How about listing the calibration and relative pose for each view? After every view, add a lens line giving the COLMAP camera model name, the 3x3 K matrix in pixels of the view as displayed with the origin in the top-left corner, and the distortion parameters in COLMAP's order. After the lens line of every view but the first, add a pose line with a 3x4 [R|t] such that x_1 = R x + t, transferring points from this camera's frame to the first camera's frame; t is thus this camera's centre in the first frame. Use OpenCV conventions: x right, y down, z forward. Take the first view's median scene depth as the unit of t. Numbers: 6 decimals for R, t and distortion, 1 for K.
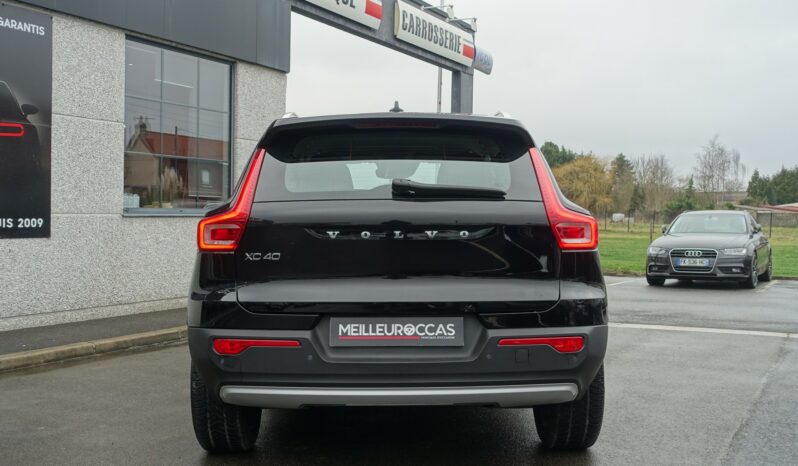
lens RADIAL K [[960.2, 0, 399.0], [0, 960.2, 233.0], [0, 0, 1]] dist [-0.033759, -0.009344]
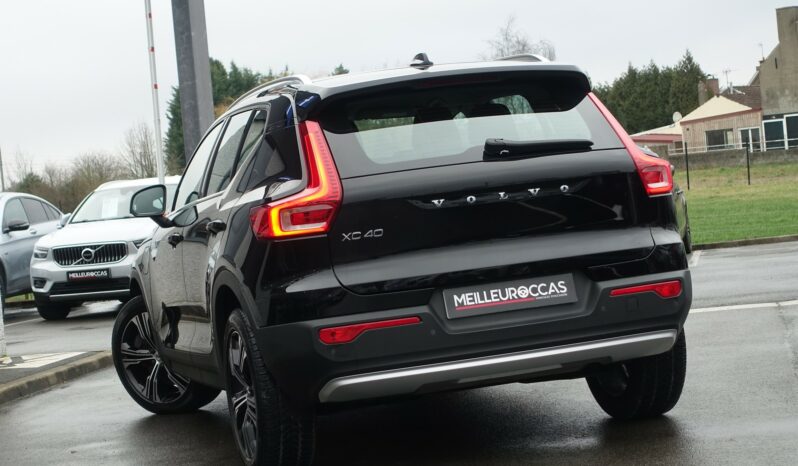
lens RADIAL K [[2258.6, 0, 399.0], [0, 2258.6, 233.0], [0, 0, 1]] dist [-0.087111, -0.365998]
pose [[0.943167, -0.109105, 0.313900, -0.815838], [0.111987, 0.993670, 0.008894, 0.007064], [-0.312883, 0.026764, 0.949414, -1.128443]]
